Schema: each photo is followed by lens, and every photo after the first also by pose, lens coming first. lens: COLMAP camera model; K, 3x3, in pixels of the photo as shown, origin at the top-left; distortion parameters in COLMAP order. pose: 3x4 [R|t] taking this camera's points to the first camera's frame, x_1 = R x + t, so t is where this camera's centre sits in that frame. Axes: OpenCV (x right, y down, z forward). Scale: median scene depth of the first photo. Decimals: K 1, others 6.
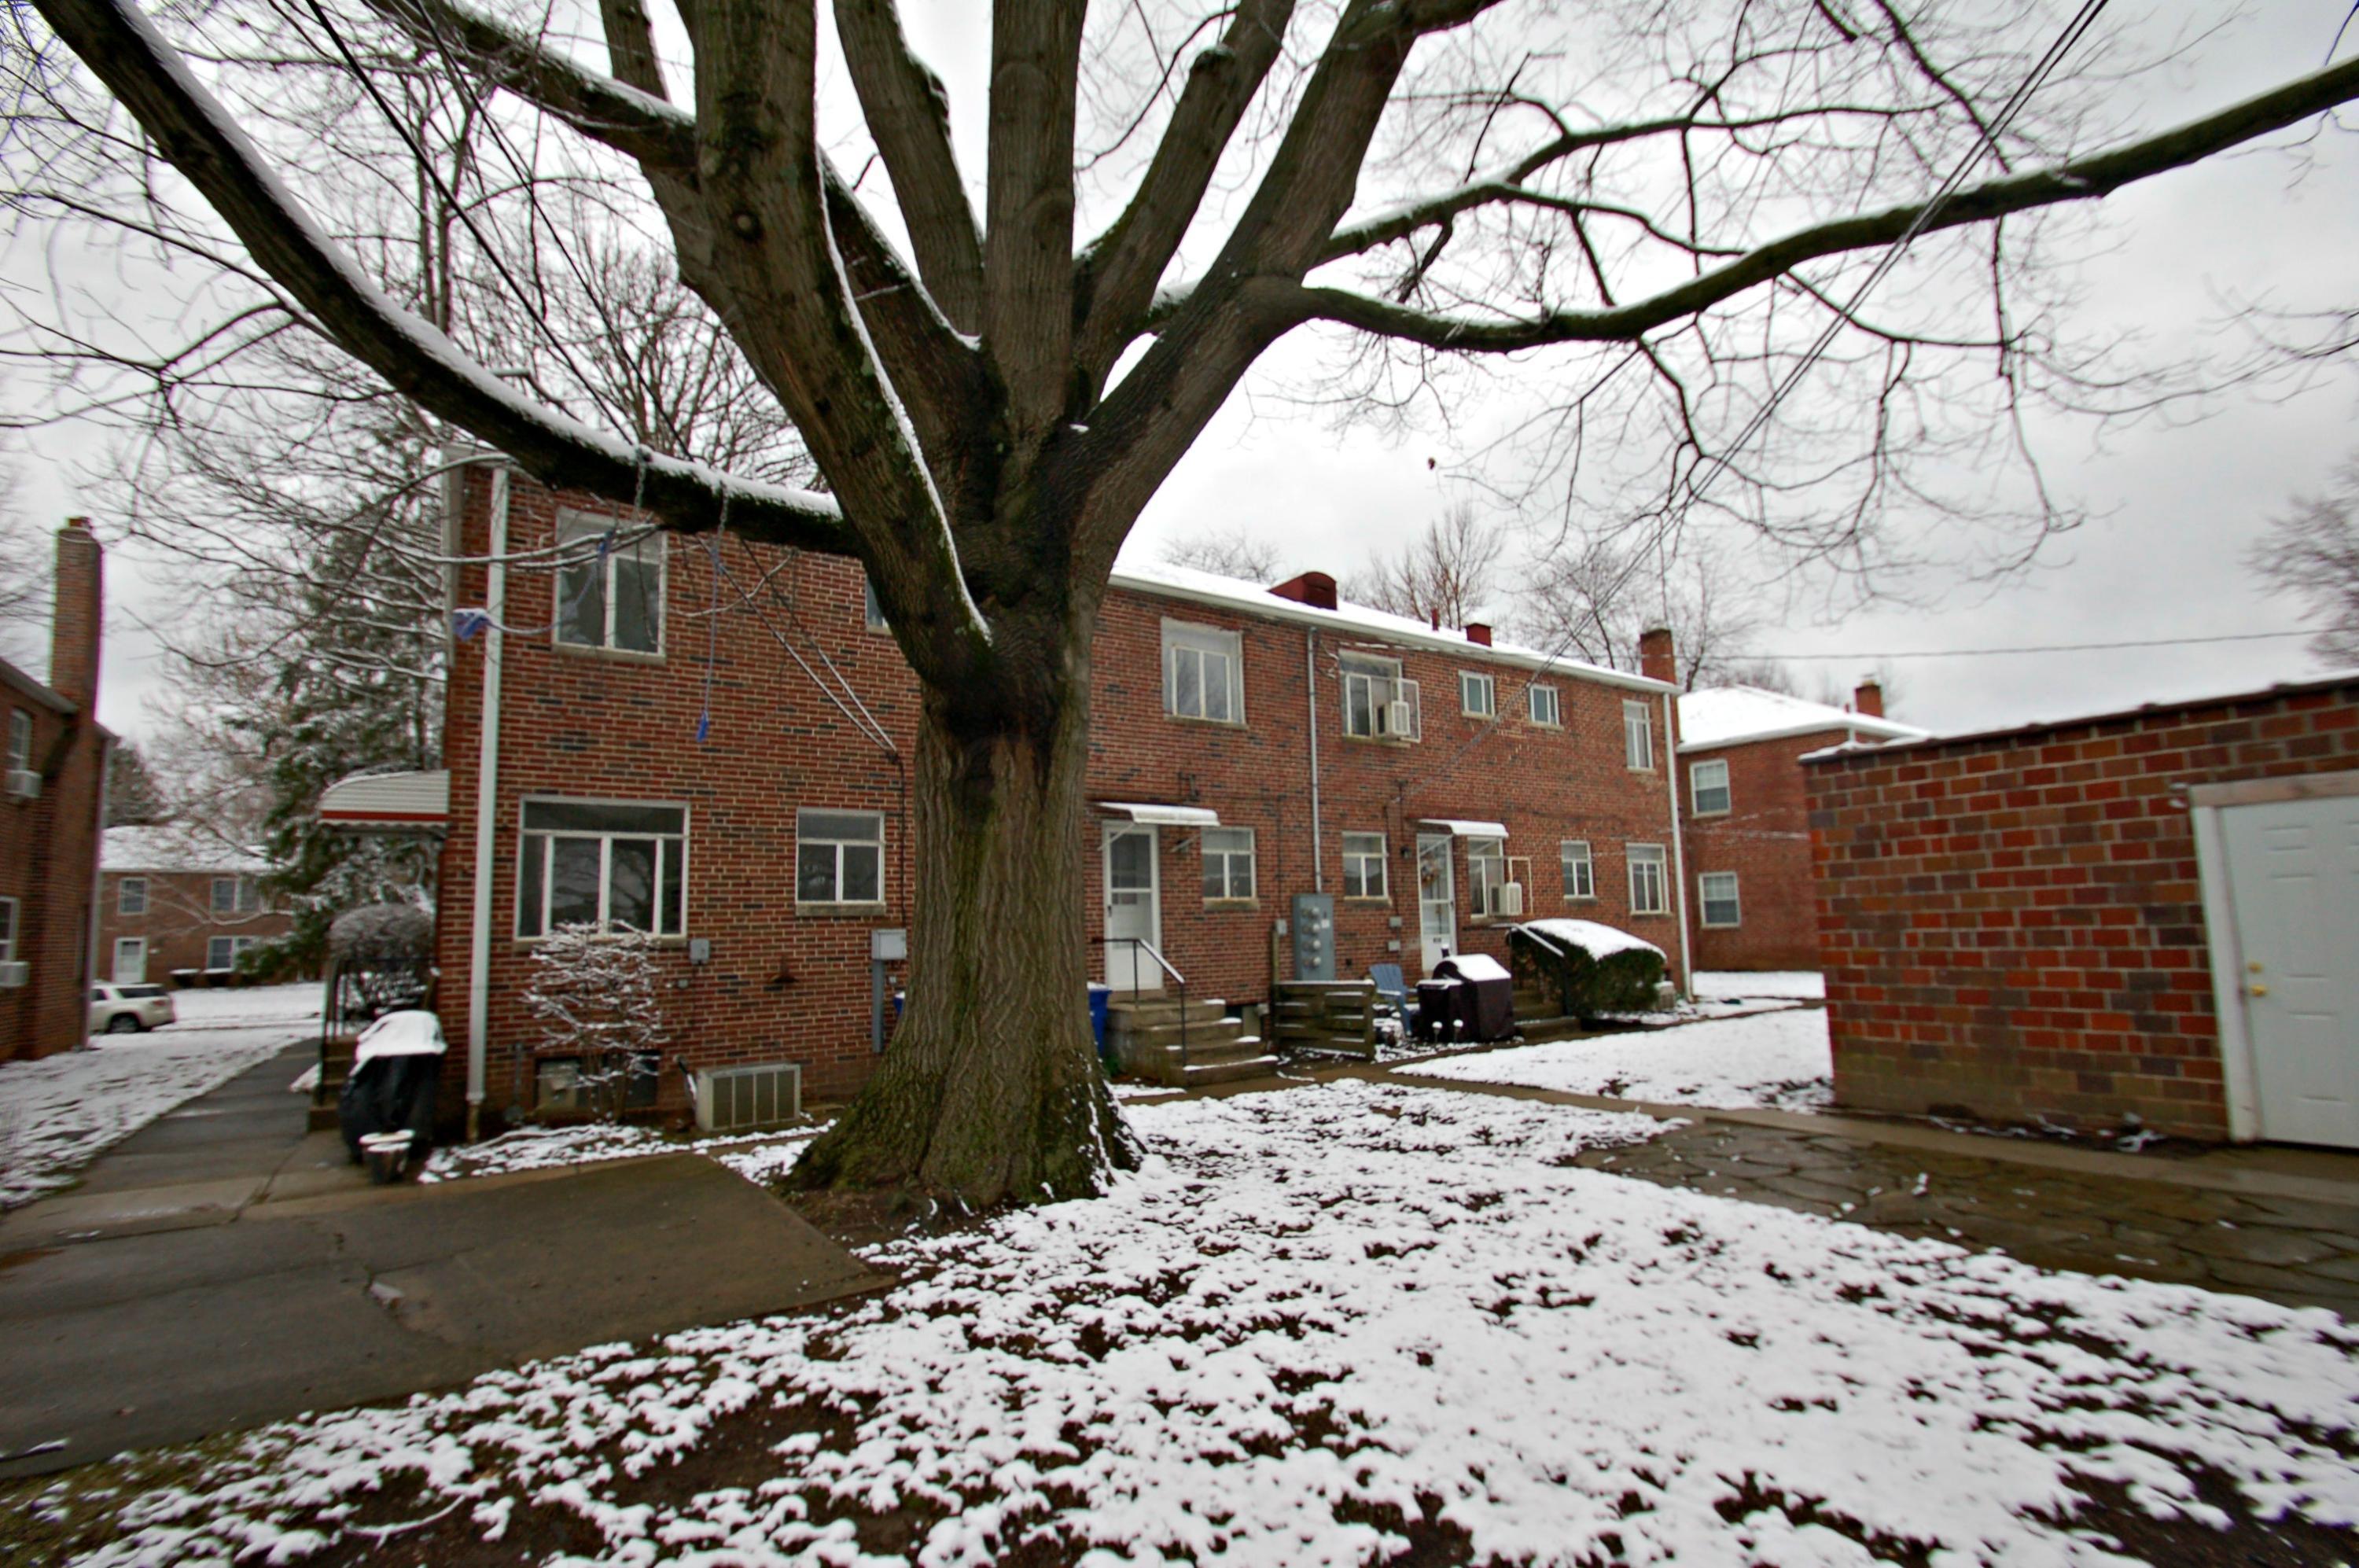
lens RADIAL K [[1032.3, 0, 1182.4], [0, 1032.3, 835.4], [0, 0, 1]] dist [0.011162, -0.016570]
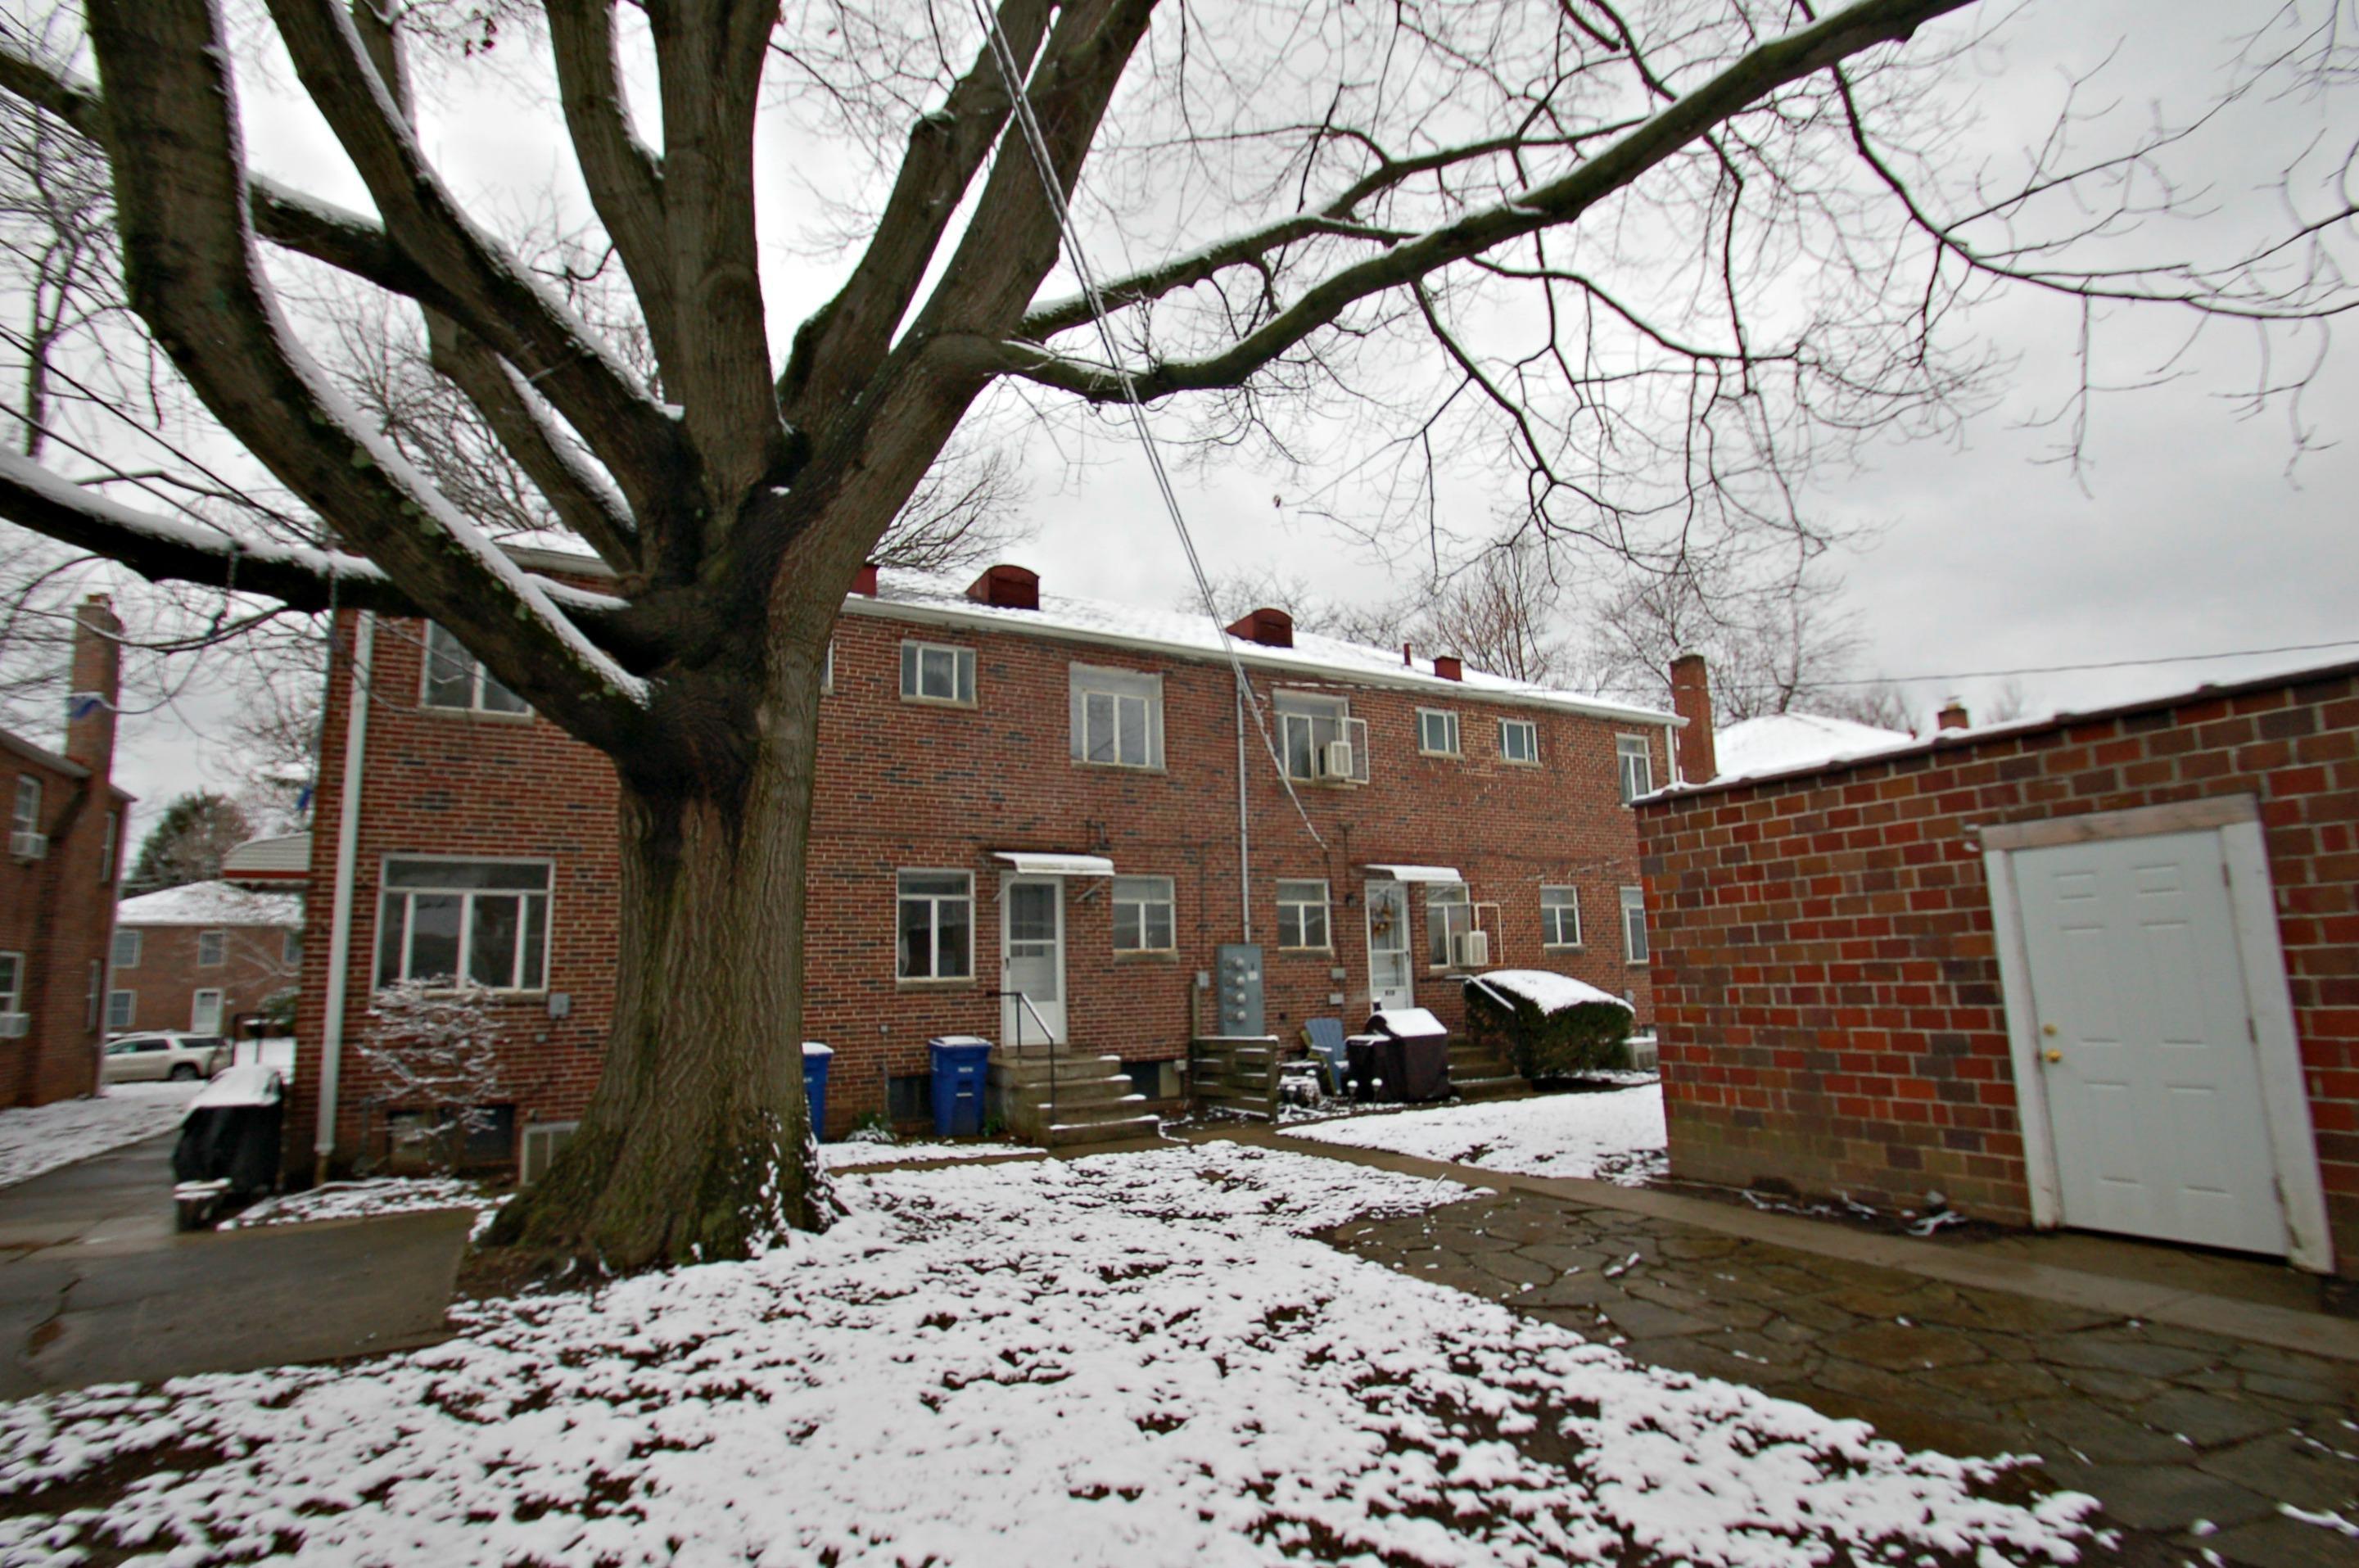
lens RADIAL K [[1080.0, 0, 1191.3], [0, 1080.0, 839.1], [0, 0, 1]] dist [0.011395, -0.016239]
pose [[0.996115, -0.012455, -0.087174, 0.315882], [0.009244, 0.999267, -0.037141, -0.007593], [0.087572, 0.036191, 0.995501, -0.007302]]
